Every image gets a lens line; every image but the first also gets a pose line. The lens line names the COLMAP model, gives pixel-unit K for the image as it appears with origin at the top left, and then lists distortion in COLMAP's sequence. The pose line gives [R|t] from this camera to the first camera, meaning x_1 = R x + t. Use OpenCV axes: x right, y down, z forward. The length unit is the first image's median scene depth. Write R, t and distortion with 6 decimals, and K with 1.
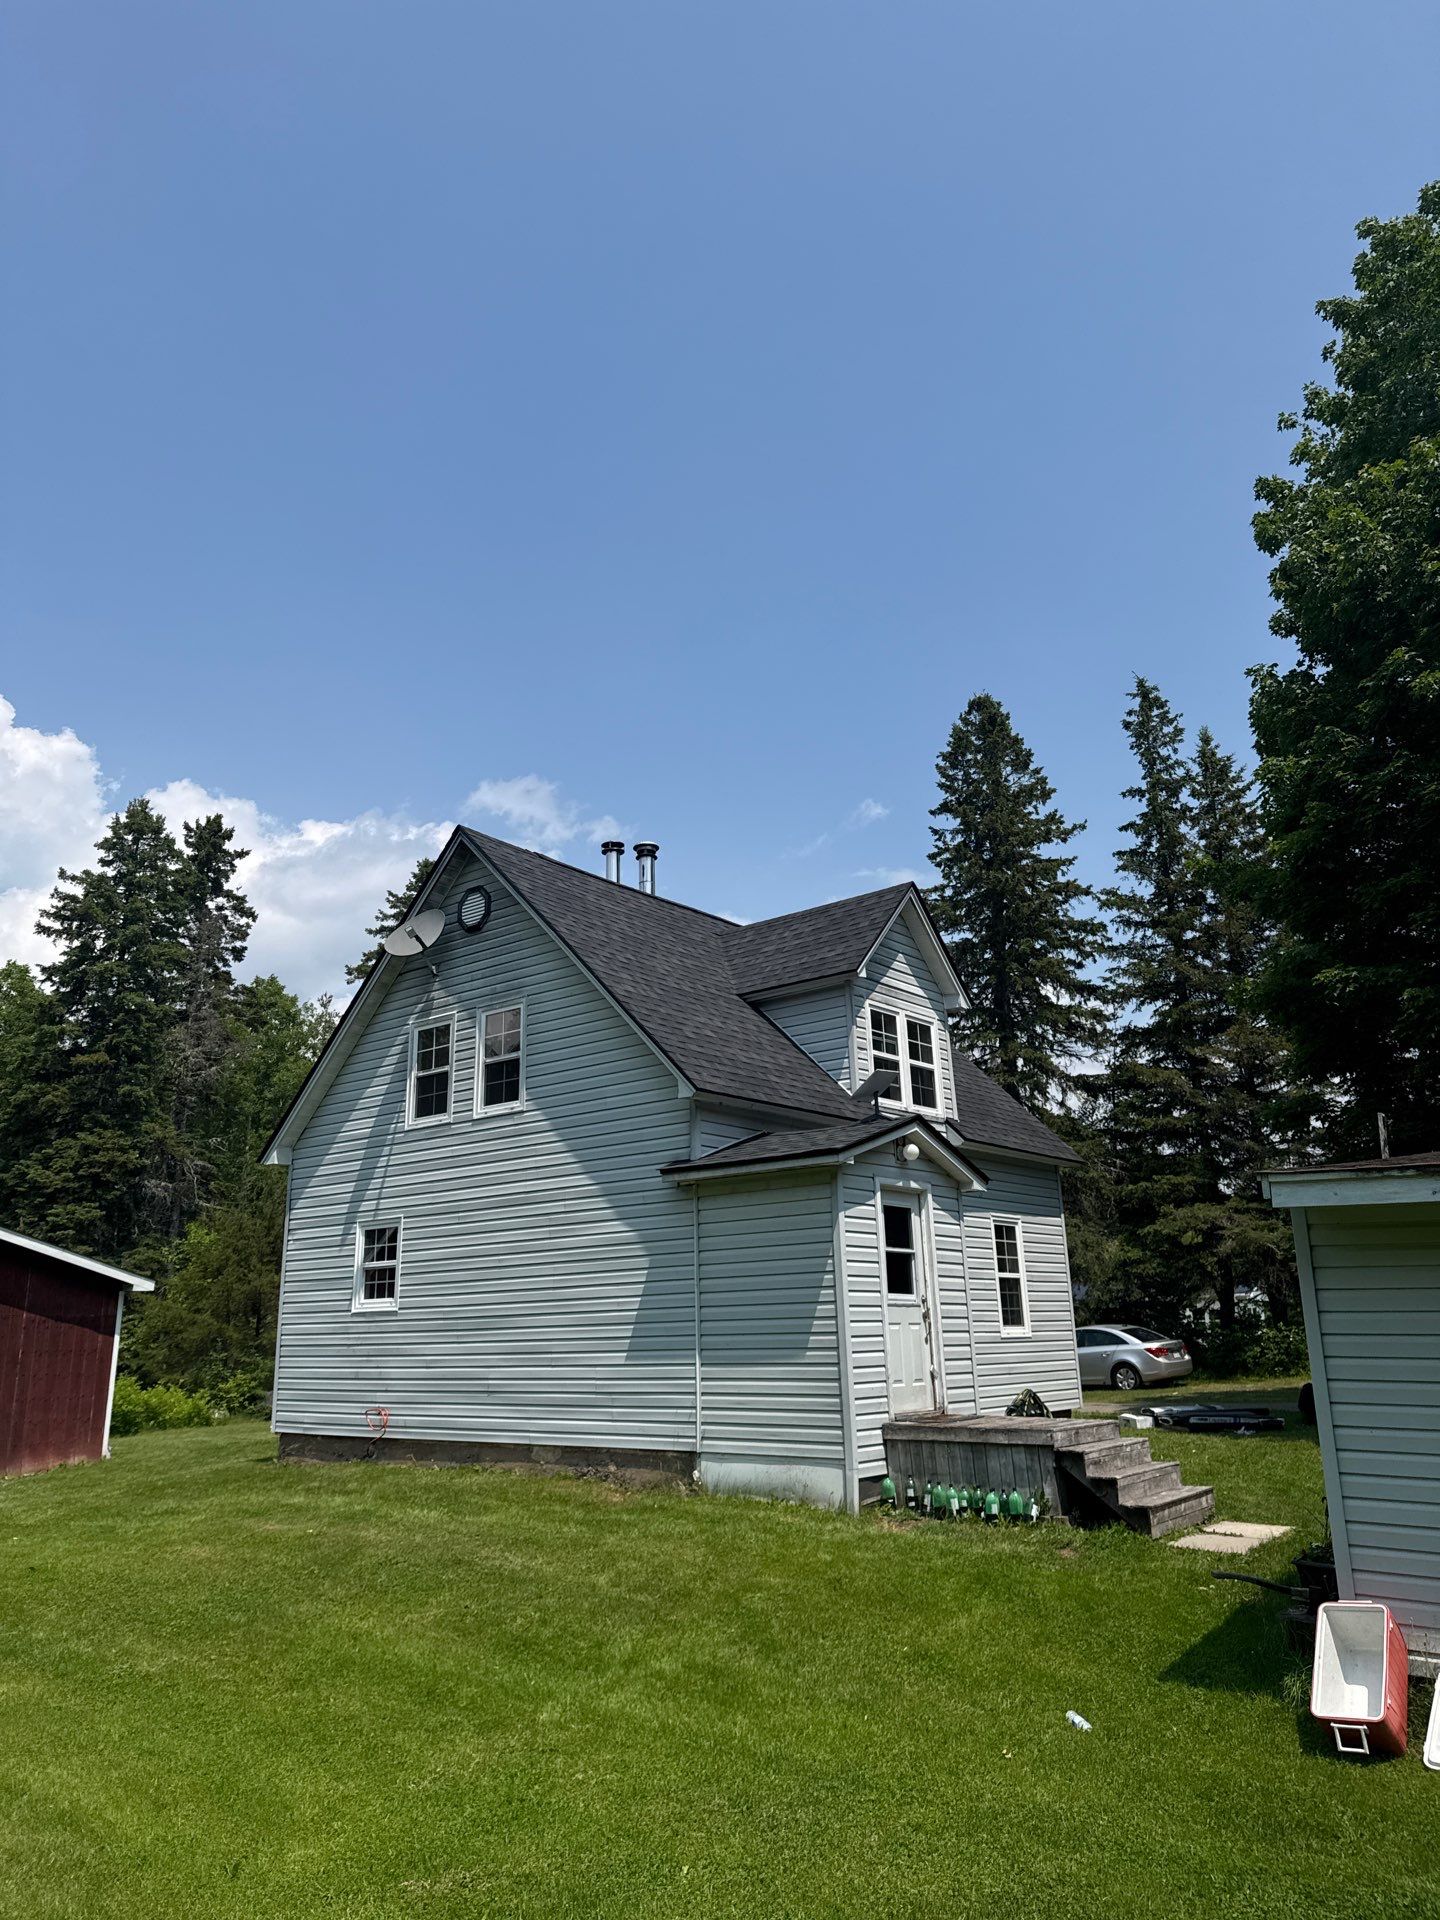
lens RADIAL K [[1336.8, 0, 717.9], [0, 1336.8, 907.9], [0, 0, 1]] dist [-0.000047, -0.000969]
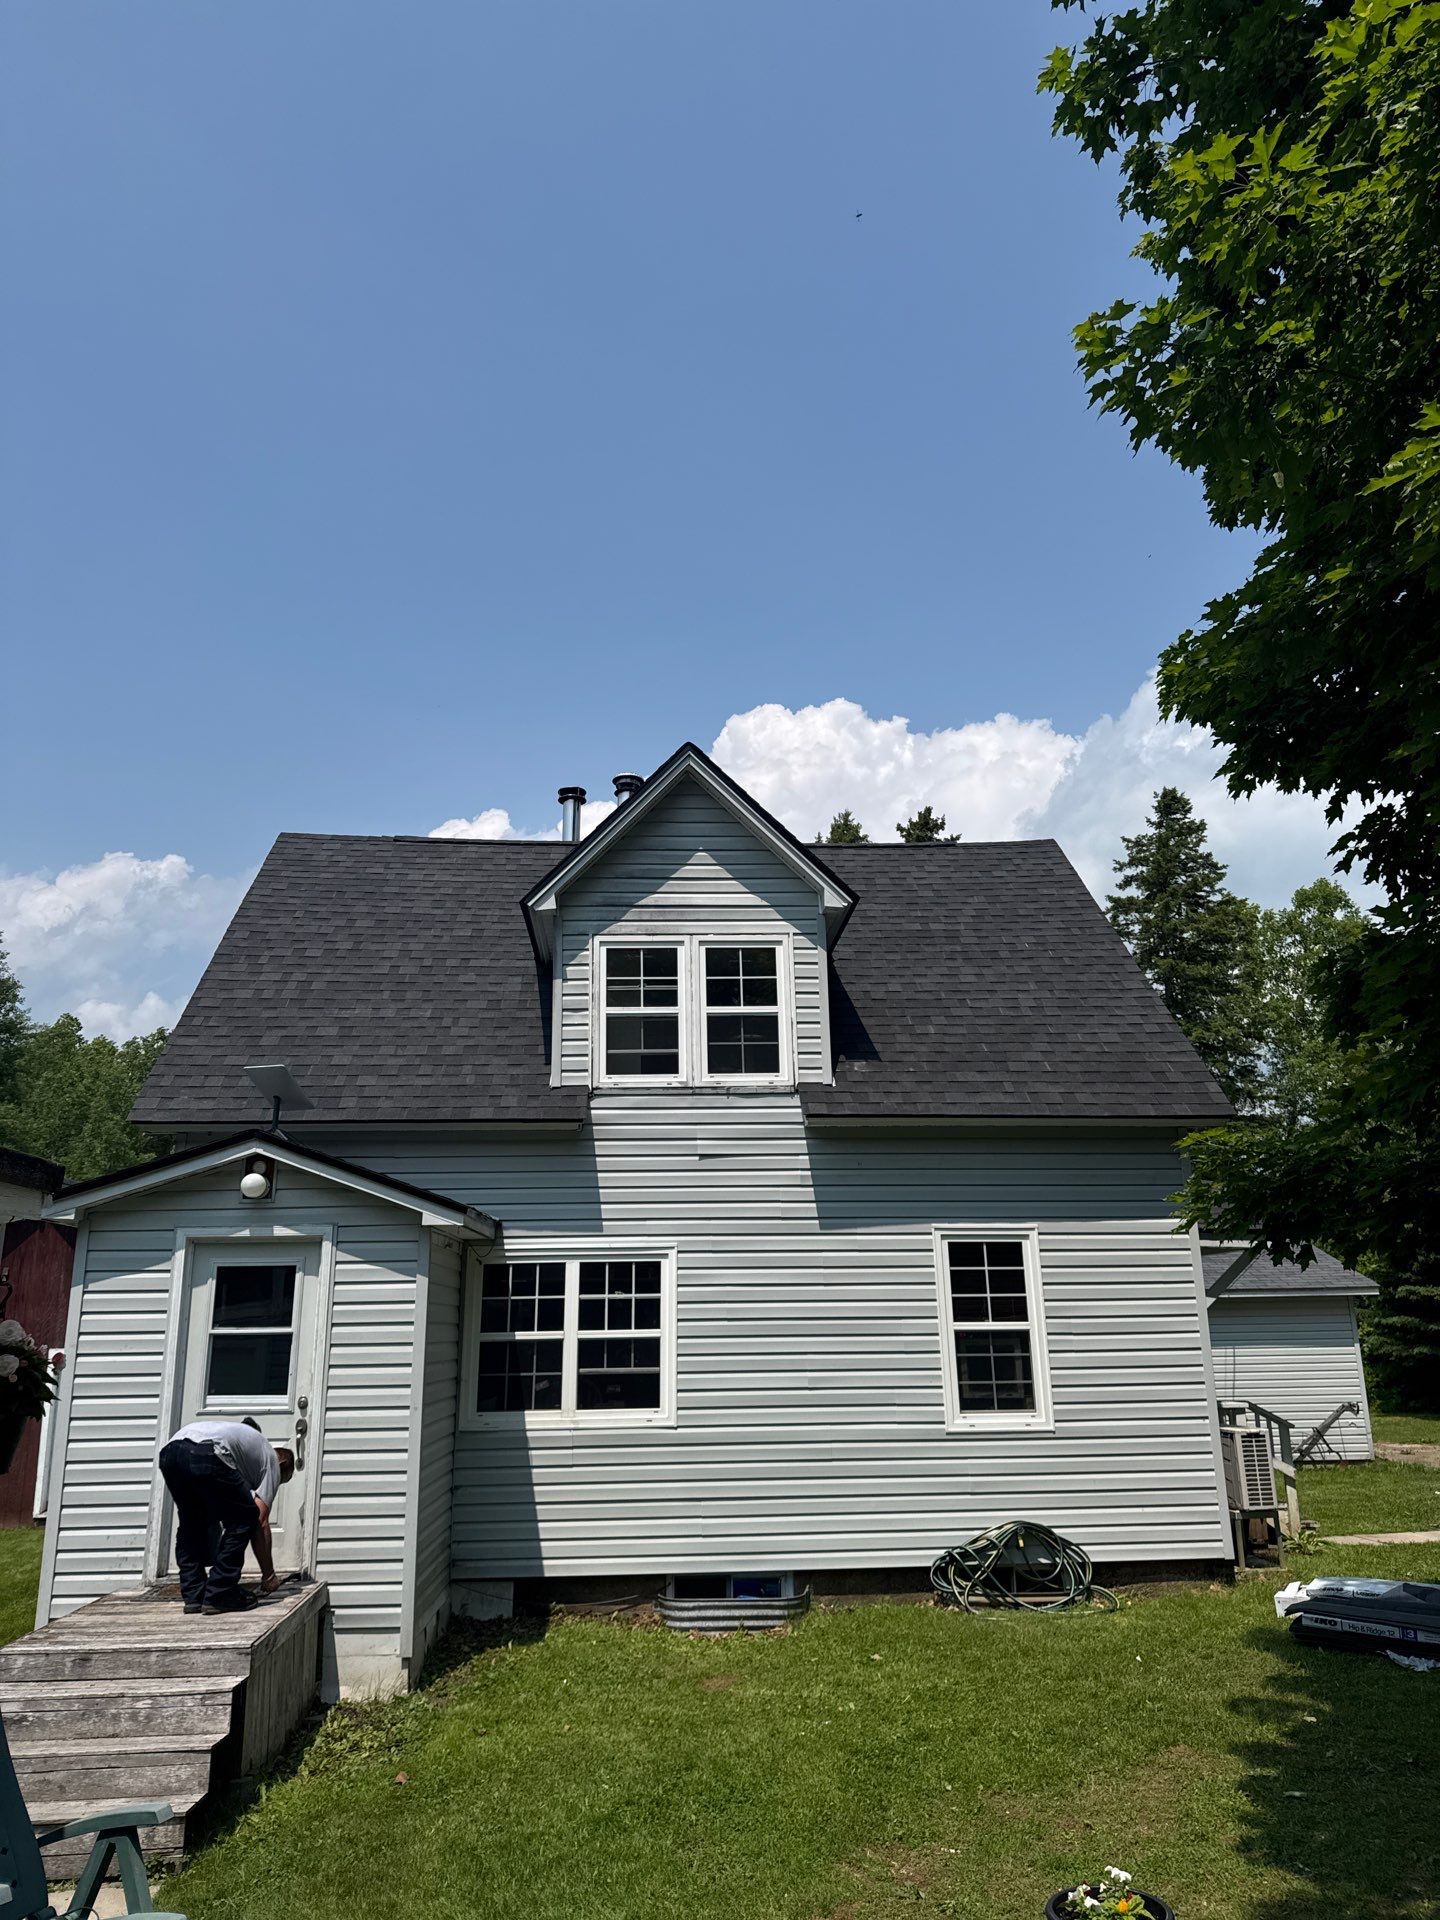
lens RADIAL K [[1358.0, 0, 724.9], [0, 1358.0, 948.0], [0, 0, 1]] dist [0.006229, -0.002256]
pose [[0.678750, -0.188865, -0.709668, 0.655431], [0.226384, 0.973113, -0.042454, 0.119673], [0.698605, -0.131841, 0.703256, 0.560918]]
